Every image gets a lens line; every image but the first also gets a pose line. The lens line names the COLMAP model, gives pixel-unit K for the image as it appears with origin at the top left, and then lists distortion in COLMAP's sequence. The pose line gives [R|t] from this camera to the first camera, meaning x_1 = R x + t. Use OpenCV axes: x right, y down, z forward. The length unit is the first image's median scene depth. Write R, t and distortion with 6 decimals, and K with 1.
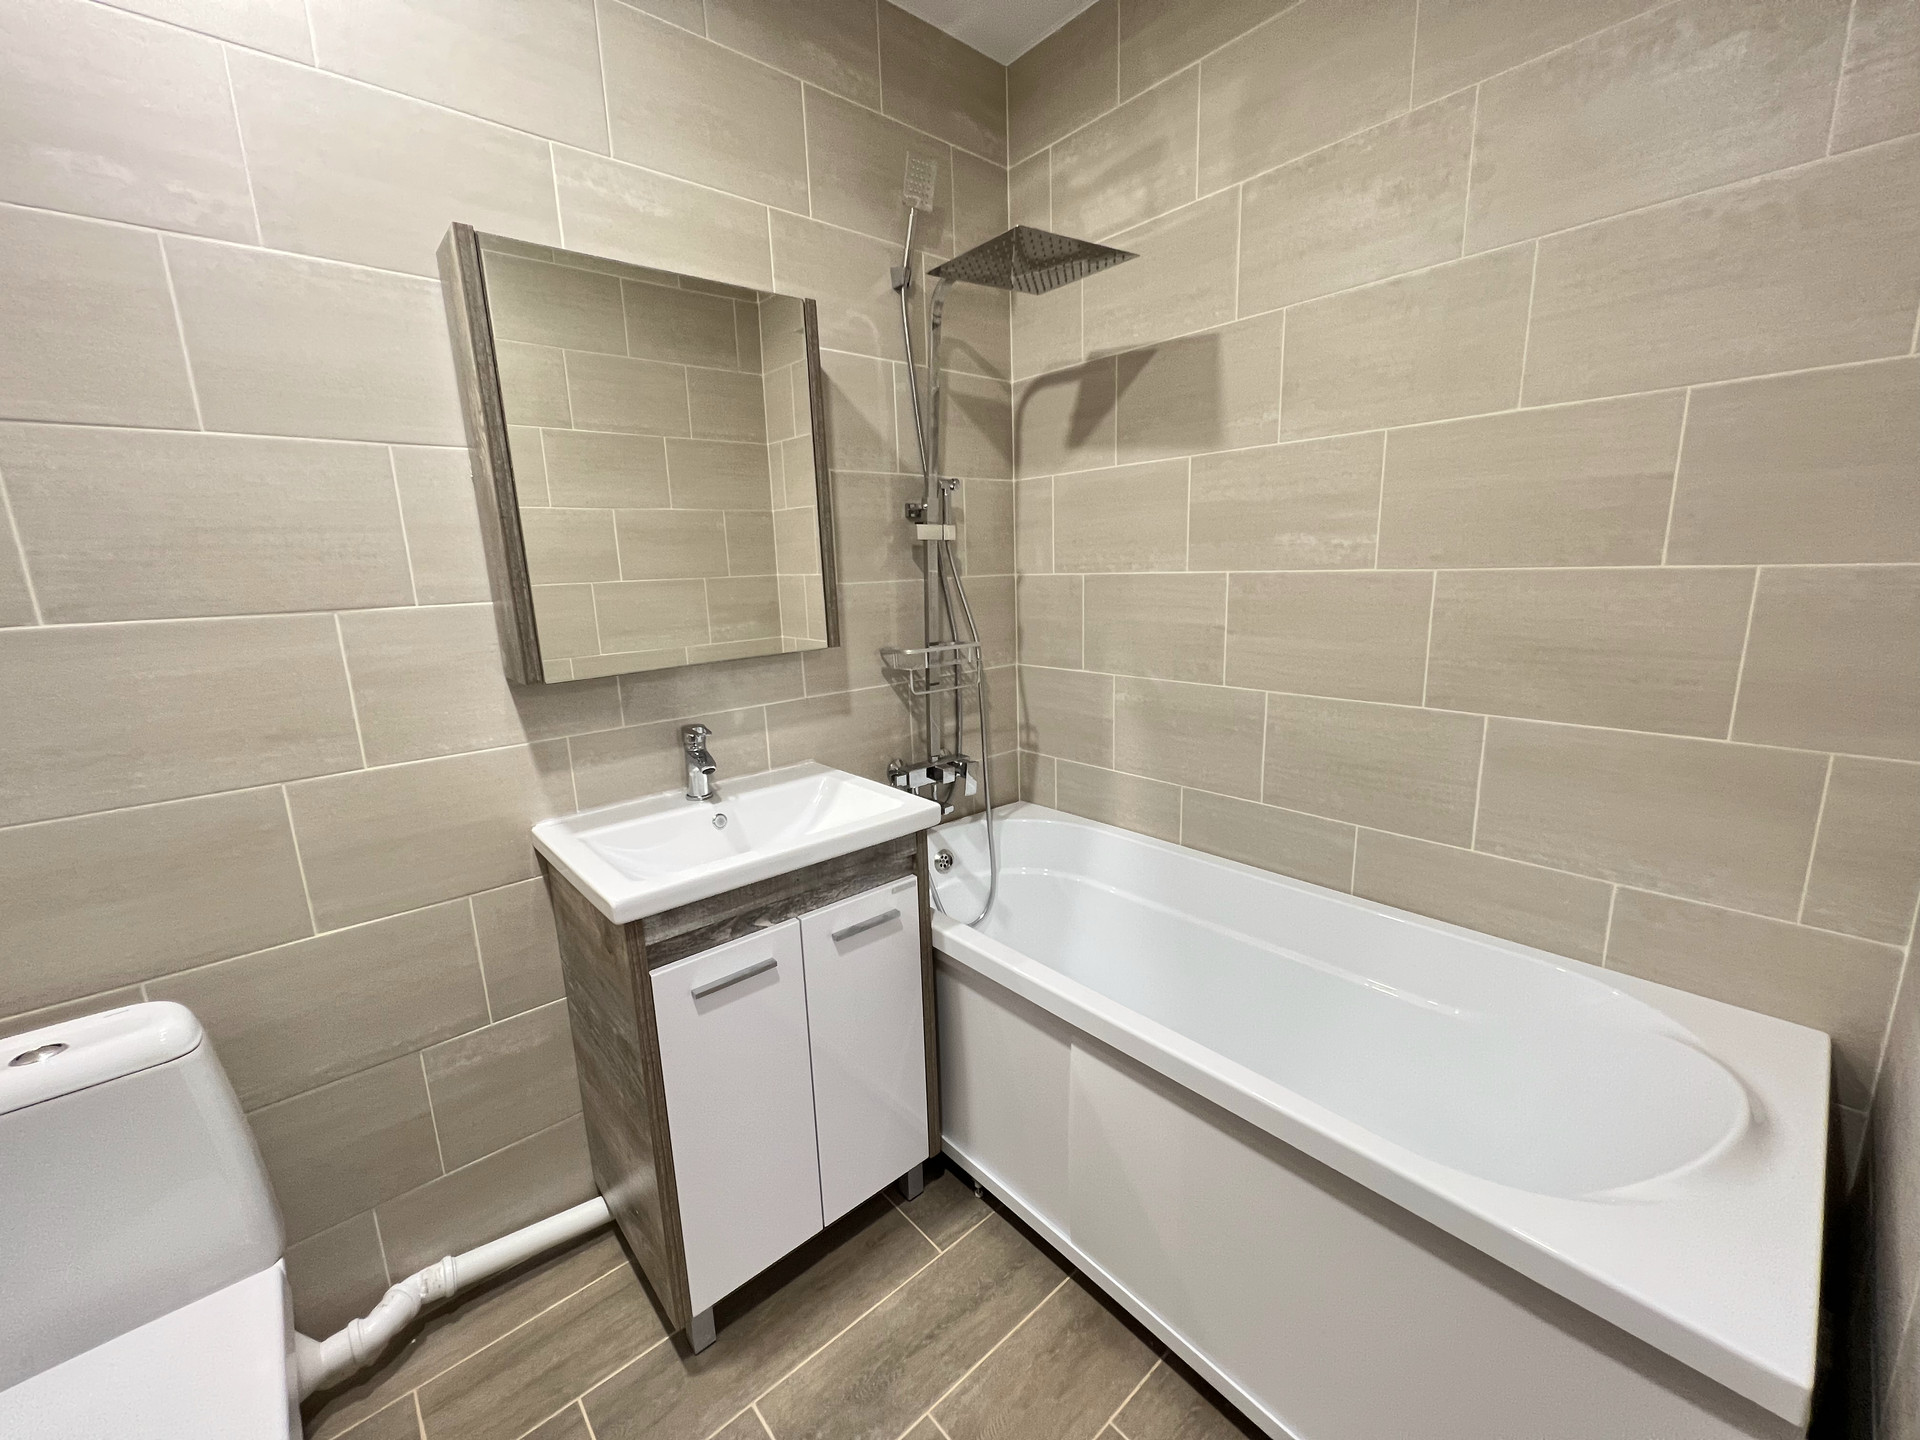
lens RADIAL K [[769.0, 0, 952.2], [0, 769.0, 718.7], [0, 0, 1]] dist [0.011768, 0.000007]
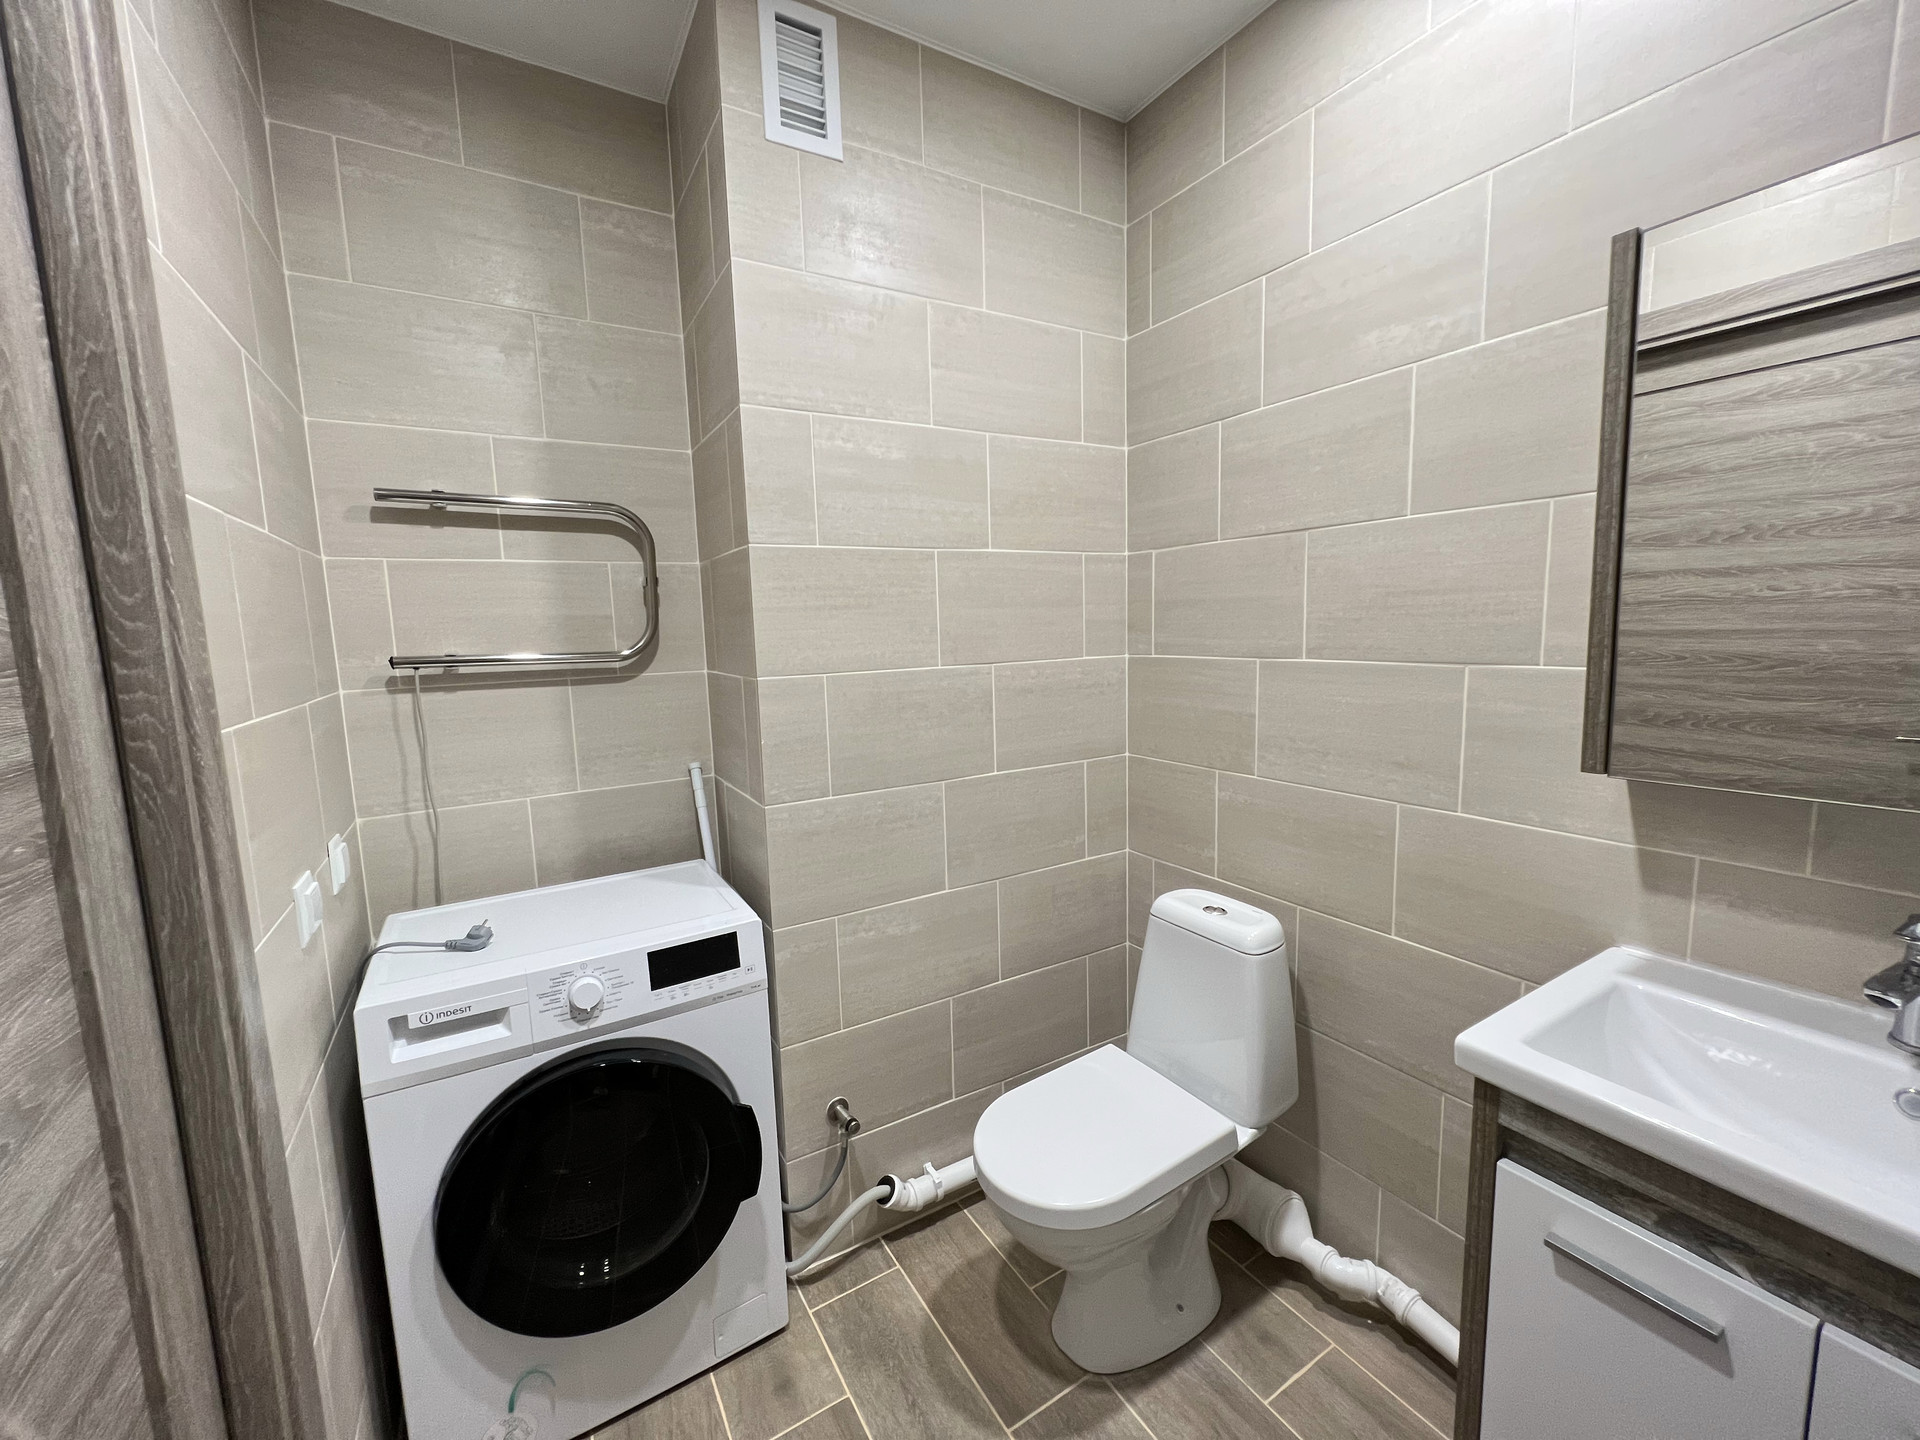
lens RADIAL K [[769.0, 0, 952.2], [0, 769.0, 718.7], [0, 0, 1]] dist [0.011768, 0.000007]
pose [[-0.165263, 0.164127, -0.972497, 0.356854], [-0.163709, 0.967811, 0.191157, -0.147184], [0.972567, 0.190798, -0.133074, 0.442834]]
